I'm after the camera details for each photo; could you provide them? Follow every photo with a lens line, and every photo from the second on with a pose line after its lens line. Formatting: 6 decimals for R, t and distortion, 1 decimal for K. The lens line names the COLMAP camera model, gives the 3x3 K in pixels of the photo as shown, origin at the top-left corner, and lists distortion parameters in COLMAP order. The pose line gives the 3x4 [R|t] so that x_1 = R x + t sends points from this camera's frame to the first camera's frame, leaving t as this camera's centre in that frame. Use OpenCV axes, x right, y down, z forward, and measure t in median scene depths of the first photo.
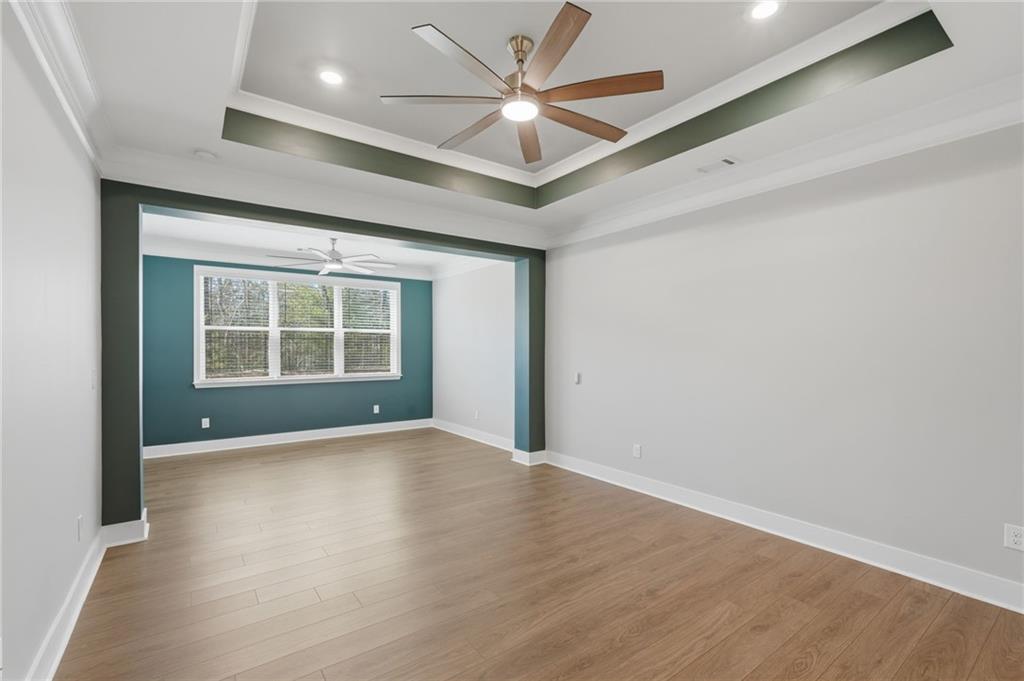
lens RADIAL K [[454.8, 0, 515.0], [0, 454.8, 346.5], [0, 0, 1]] dist [-0.001006, 0.000267]
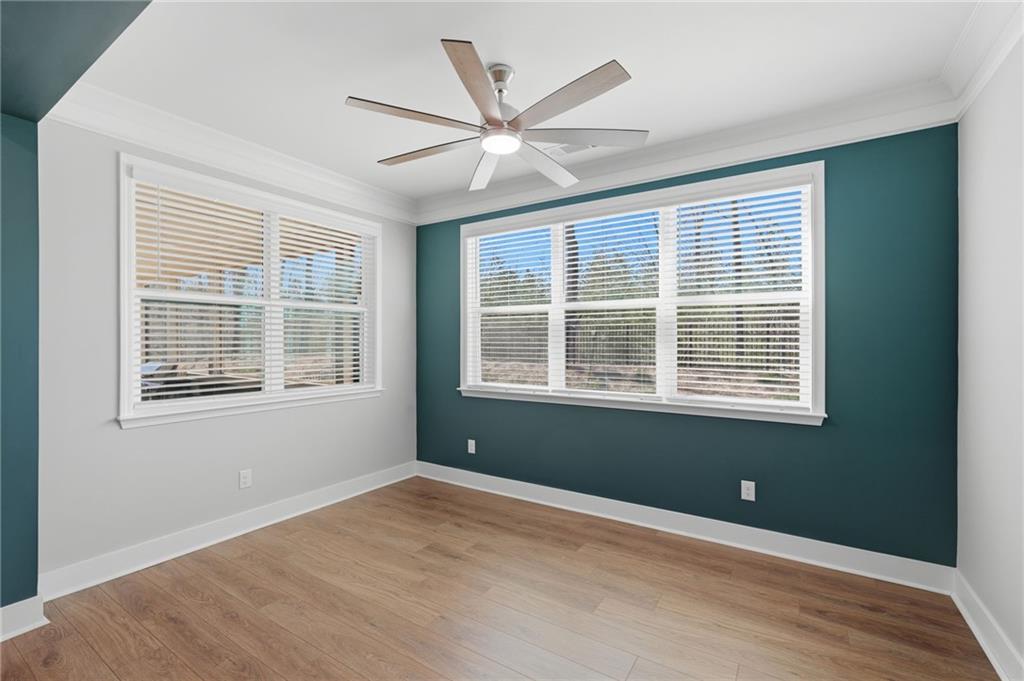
lens RADIAL K [[455.1, 0, 511.6], [0, 455.1, 337.6], [0, 0, 1]] dist [-0.004585, 0.001275]
pose [[0.350900, -0.000430, -0.936413, 0.000376], [0.009626, 0.999949, 0.003148, -0.001844], [0.936364, -0.010118, 0.350886, 0.774968]]
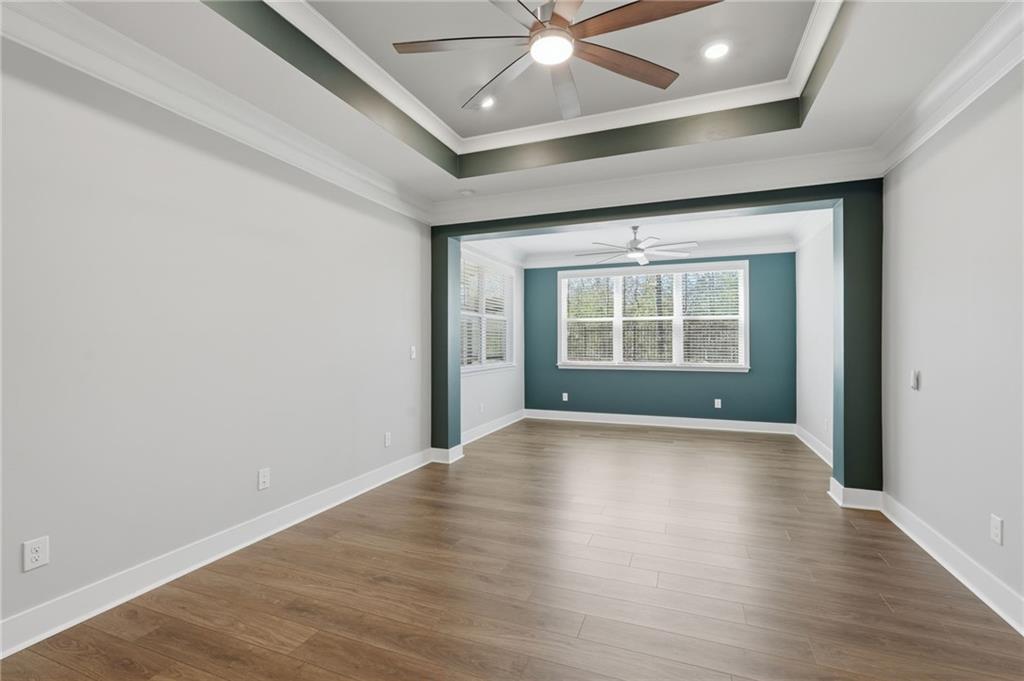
lens RADIAL K [[455.1, 0, 511.6], [0, 455.1, 337.6], [0, 0, 1]] dist [-0.004585, 0.001275]
pose [[0.548547, -0.007314, -0.836088, 0.267780], [0.005115, 0.999972, -0.005392, 0.011257], [0.836104, -0.001319, 0.548569, 0.185508]]
